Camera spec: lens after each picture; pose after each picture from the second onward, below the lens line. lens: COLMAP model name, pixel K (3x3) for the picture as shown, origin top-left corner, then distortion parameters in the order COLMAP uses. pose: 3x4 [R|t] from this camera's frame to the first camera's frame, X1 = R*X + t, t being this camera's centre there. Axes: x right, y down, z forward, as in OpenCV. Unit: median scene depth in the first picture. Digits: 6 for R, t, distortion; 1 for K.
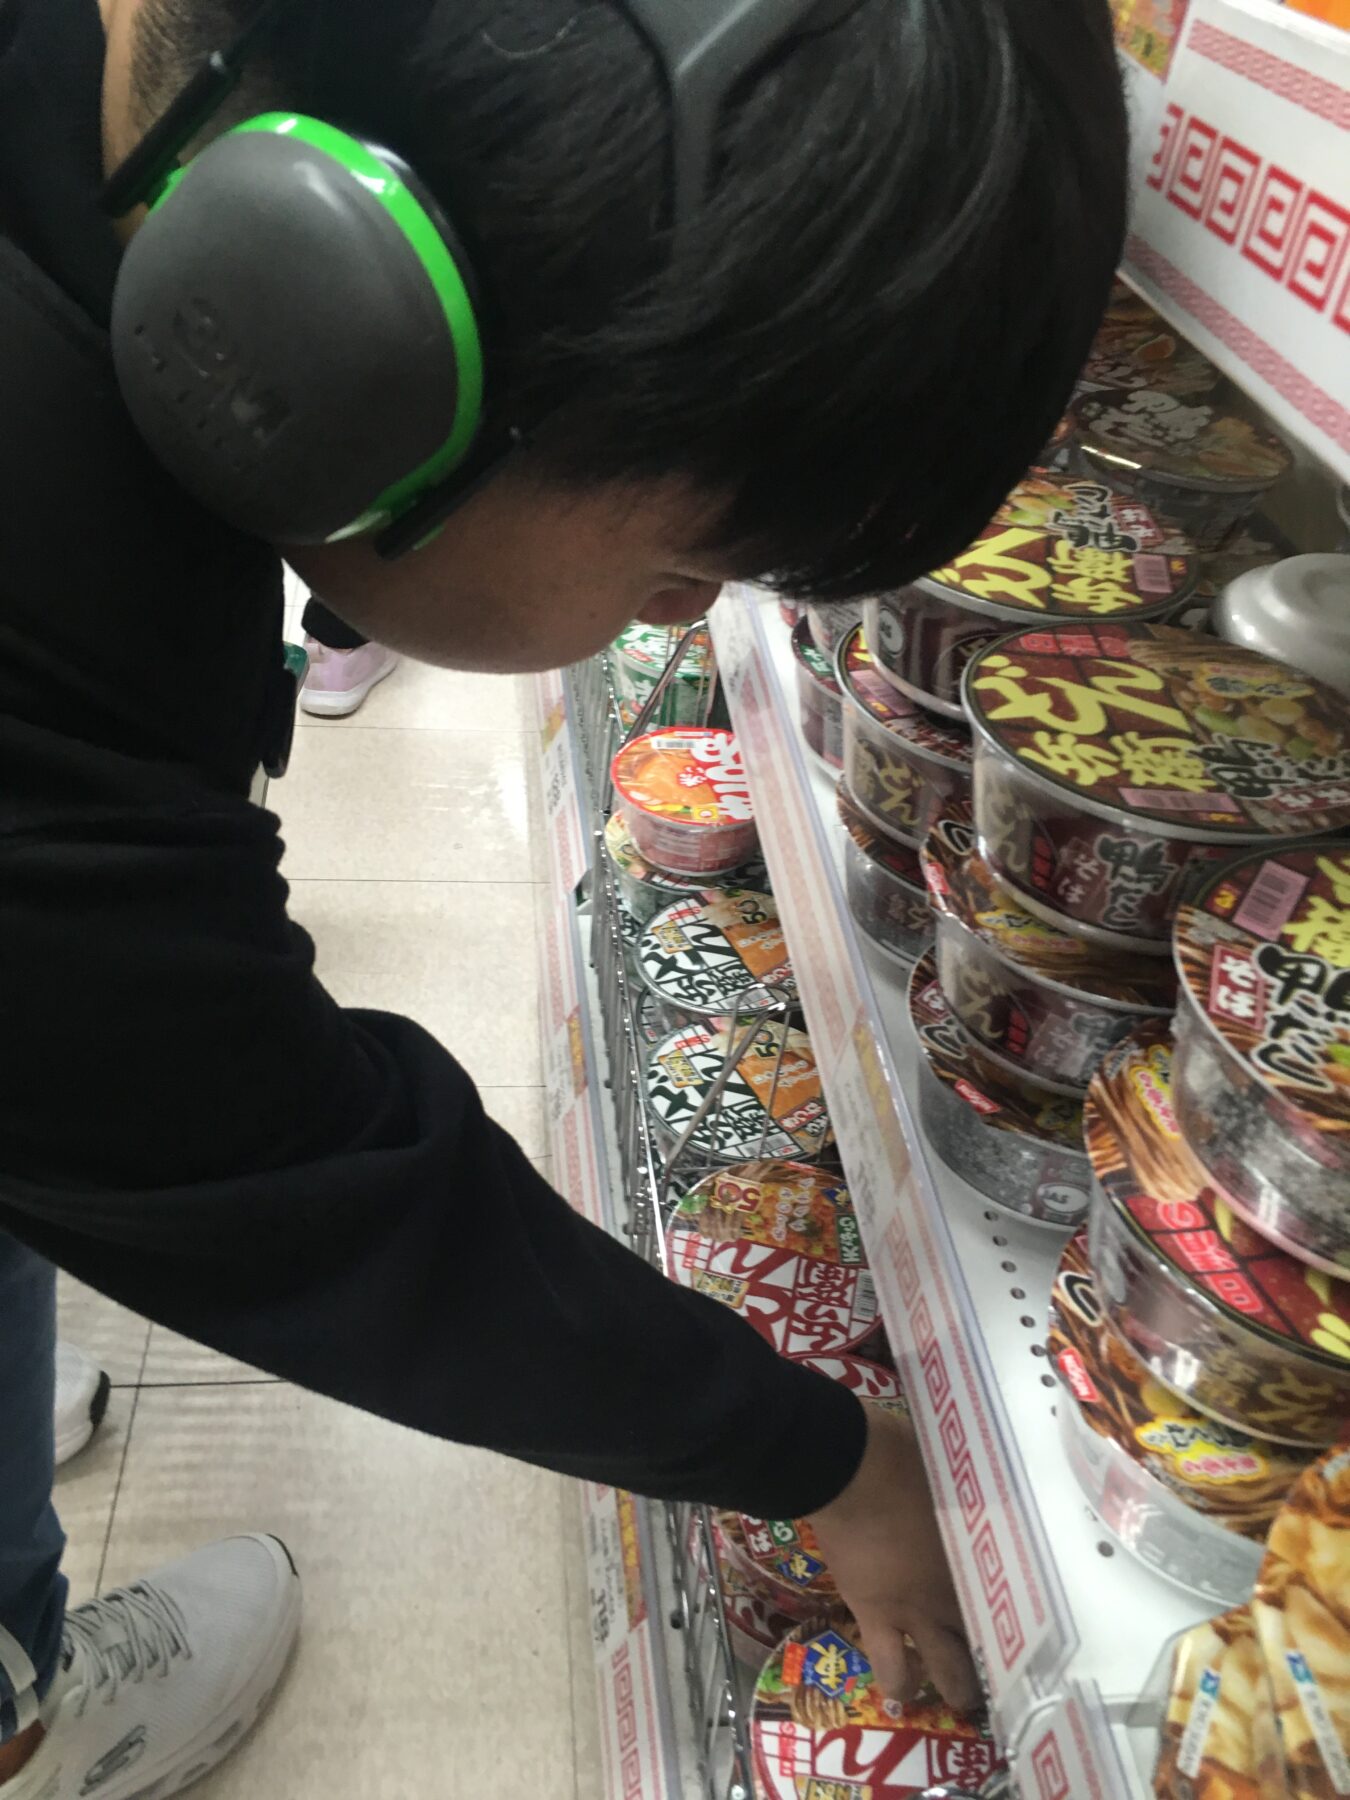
lens RADIAL K [[1532.0, 0, 675.0], [0, 1532.0, 900.0], [0, 0, 1]] dist [0.031289, 0.000381]
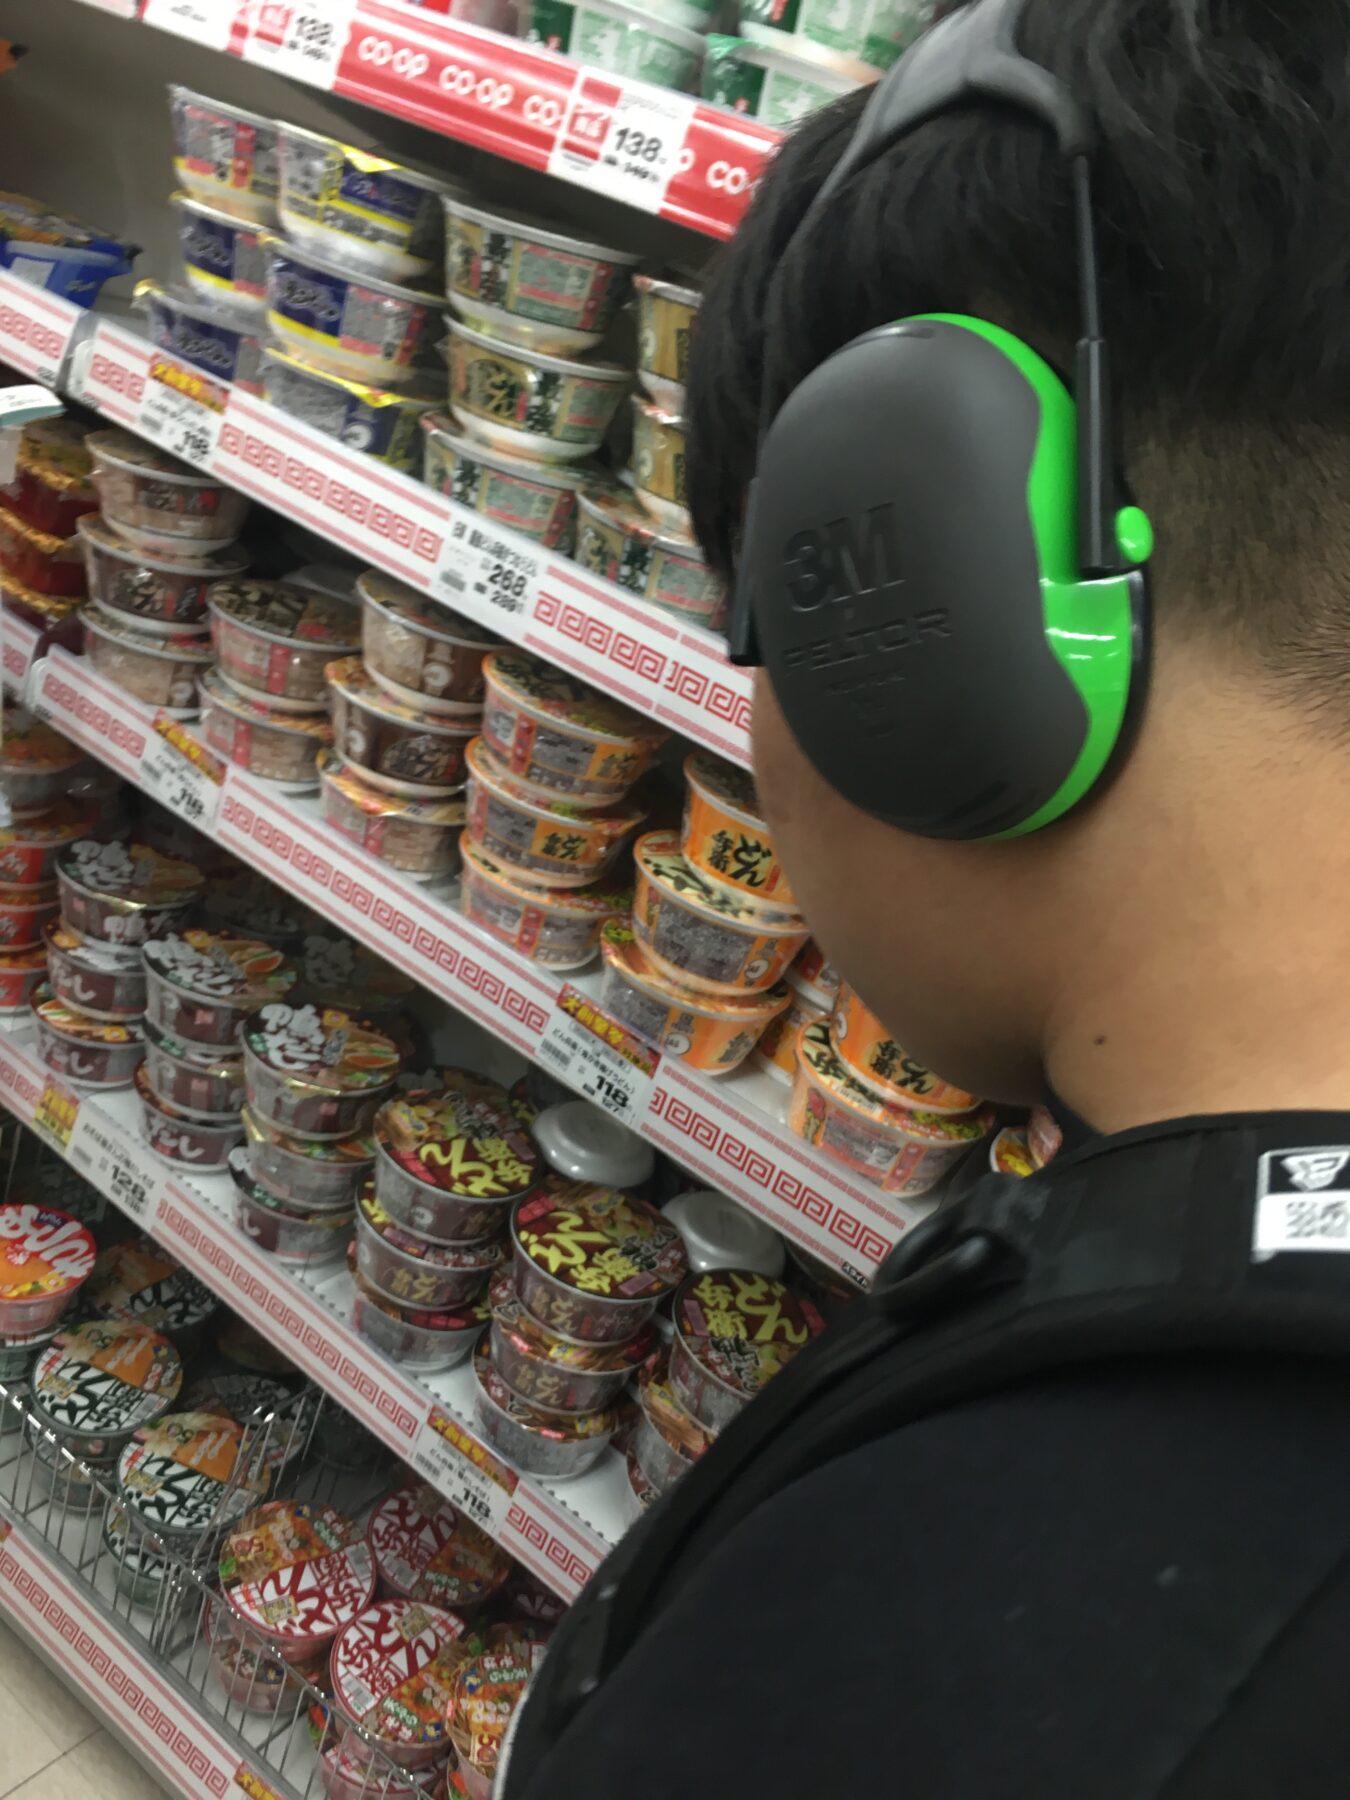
lens RADIAL K [[1532.0, 0, 675.0], [0, 1532.0, 900.0], [0, 0, 1]] dist [0.031289, 0.000381]
pose [[0.655839, -0.204783, 0.726594, -0.689088], [0.240816, 0.968970, 0.055729, -0.421004], [-0.715460, 0.138426, 0.684803, -0.419522]]
